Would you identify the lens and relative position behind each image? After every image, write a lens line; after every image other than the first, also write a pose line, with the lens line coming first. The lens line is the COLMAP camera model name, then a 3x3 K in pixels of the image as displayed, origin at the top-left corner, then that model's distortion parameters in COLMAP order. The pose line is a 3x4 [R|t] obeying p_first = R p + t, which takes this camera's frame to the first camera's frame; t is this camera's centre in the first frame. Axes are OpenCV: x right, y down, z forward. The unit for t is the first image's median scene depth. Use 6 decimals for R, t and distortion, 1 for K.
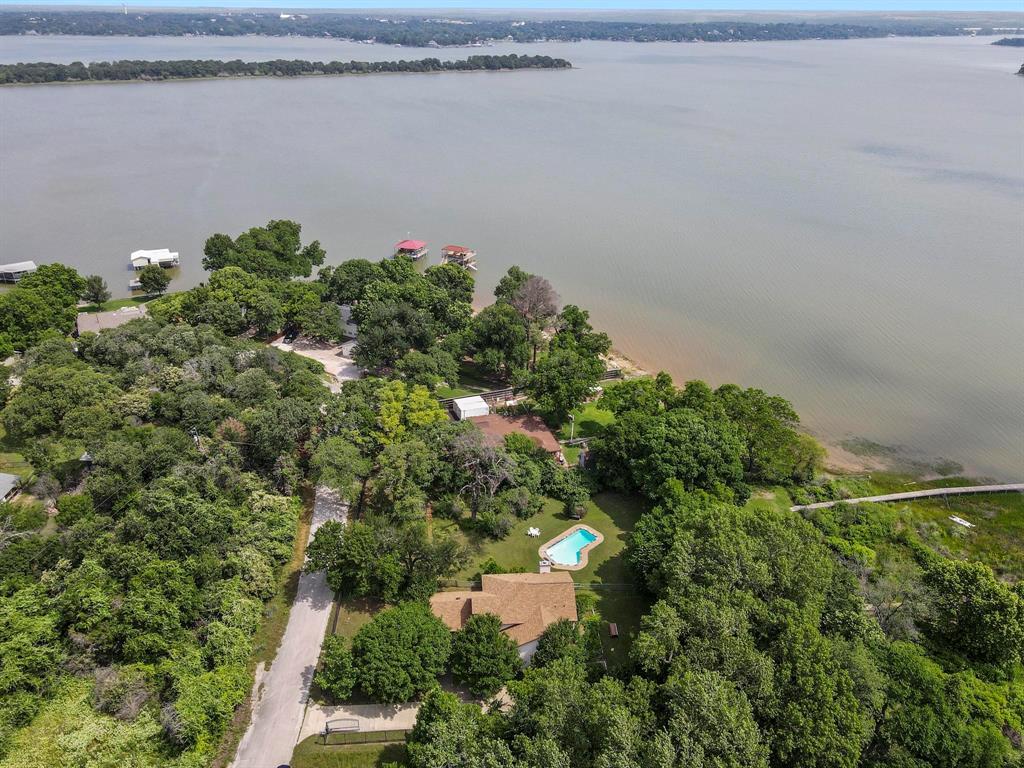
lens RADIAL K [[770.2, 0, 505.5], [0, 770.2, 384.7], [0, 0, 1]] dist [-0.002239, 0.030548]
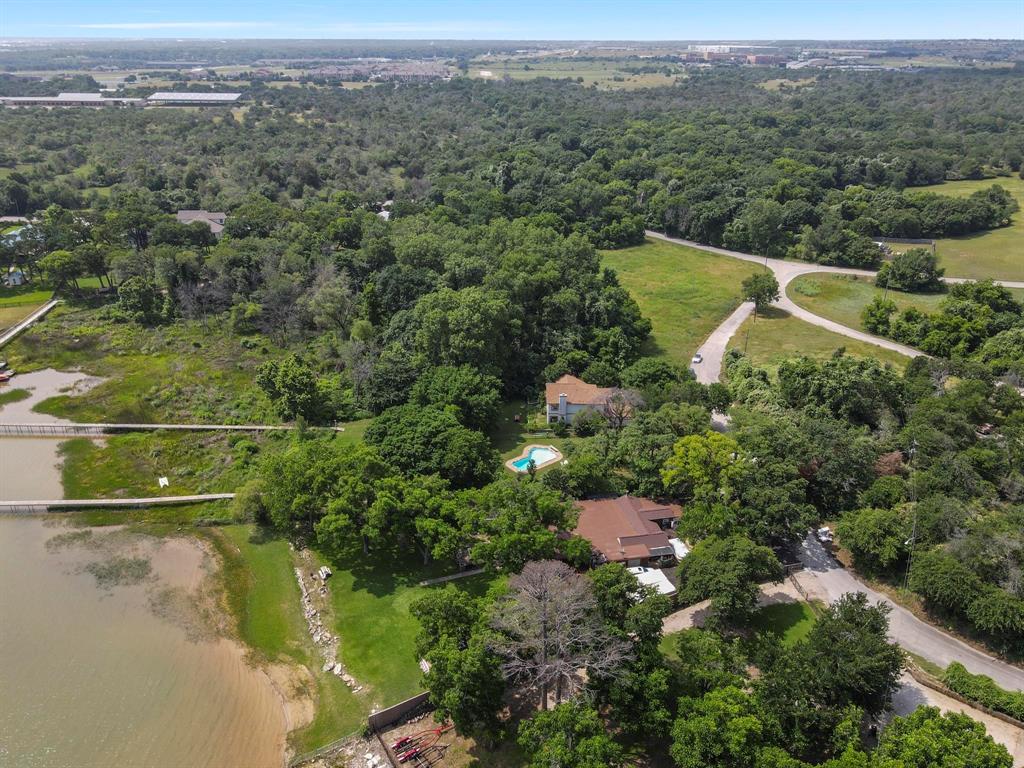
lens RADIAL K [[770.2, 0, 505.5], [0, 770.2, 384.7], [0, 0, 1]] dist [-0.002239, 0.030548]
pose [[-0.996972, -0.042738, 0.064956, 0.066129], [0.021863, 0.647615, 0.761654, -0.902177], [-0.074618, 0.760768, -0.644720, 1.955266]]
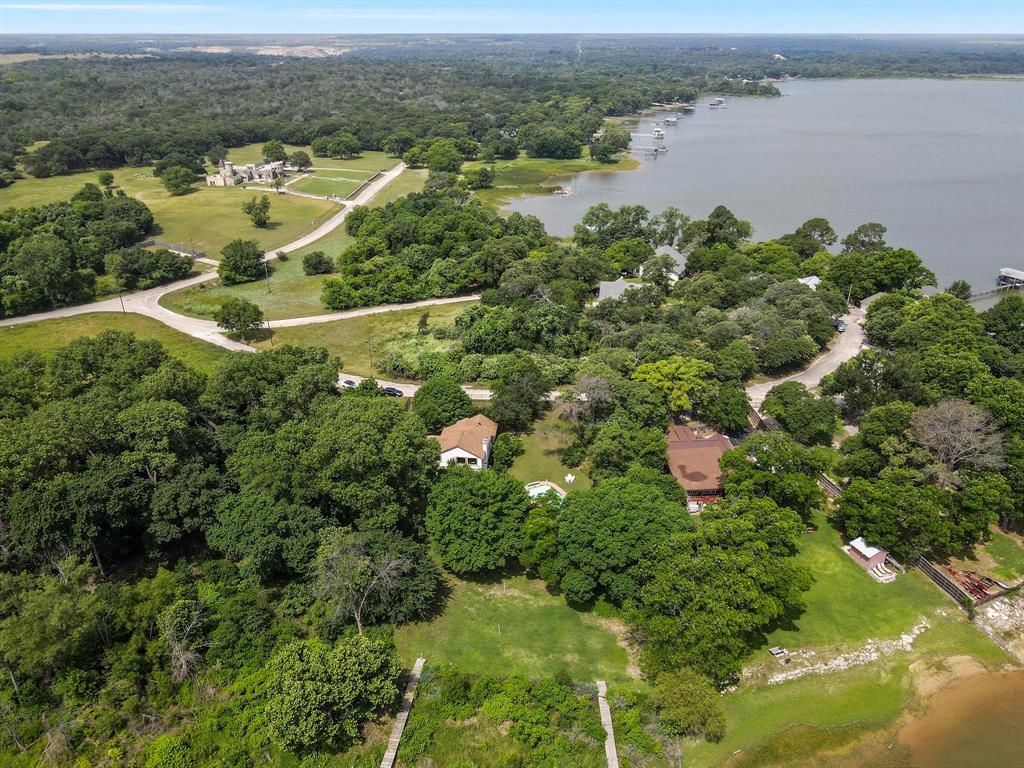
lens RADIAL K [[761.4, 0, 508.6], [0, 761.4, 384.5], [0, 0, 1]] dist [0.007684, 0.010225]
pose [[-0.192210, 0.400881, -0.895740, 1.192099], [-0.424396, 0.789037, 0.444195, -0.456062], [0.884841, 0.465527, 0.018472, 0.983927]]
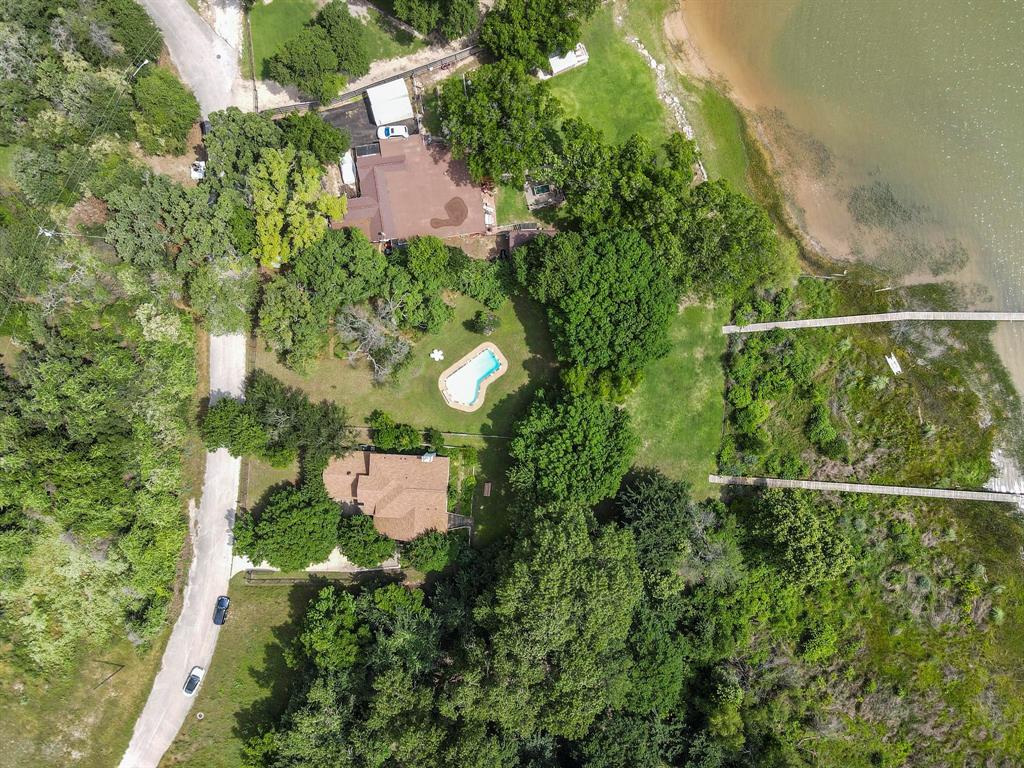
lens RADIAL K [[770.2, 0, 505.5], [0, 770.2, 384.7], [0, 0, 1]] dist [-0.002239, 0.030548]
pose [[0.992859, 0.119279, 0.002050, 0.148222], [-0.052797, 0.423936, 0.904152, -0.811495], [0.106977, -0.897803, 0.427206, 0.656677]]
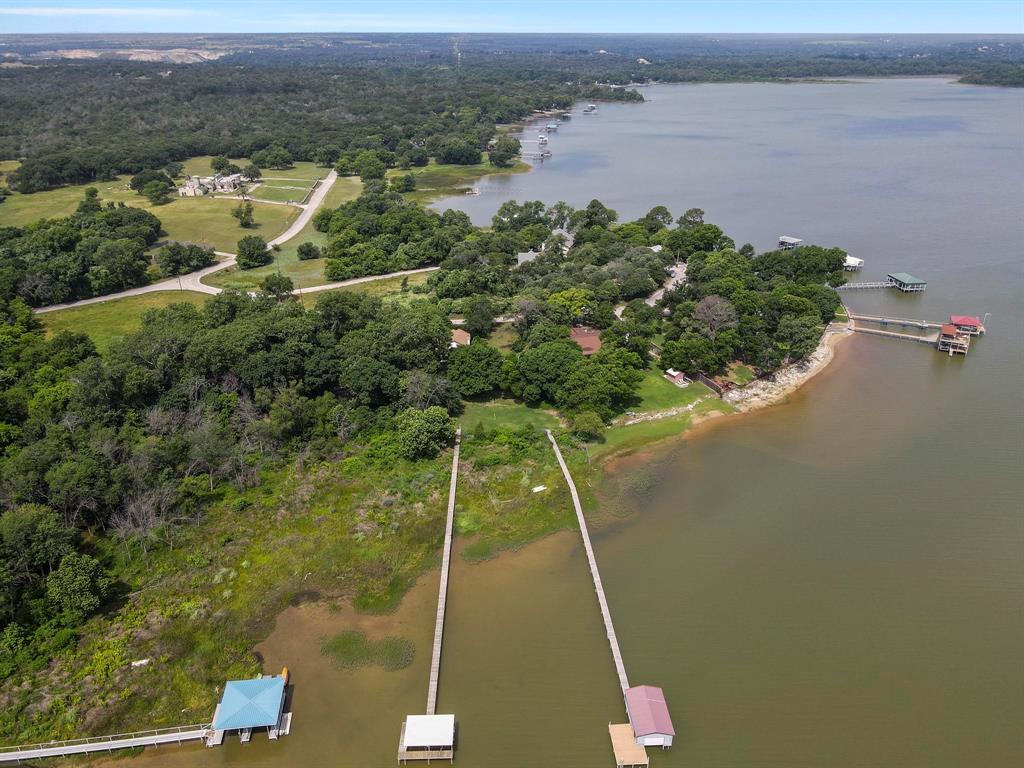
lens RADIAL K [[770.2, 0, 505.5], [0, 770.2, 384.7], [0, 0, 1]] dist [-0.002239, 0.030548]
pose [[-0.045665, 0.408252, -0.911726, 2.241709], [-0.428925, 0.816252, 0.386984, -0.611617], [0.902185, 0.408734, 0.137835, 0.854119]]
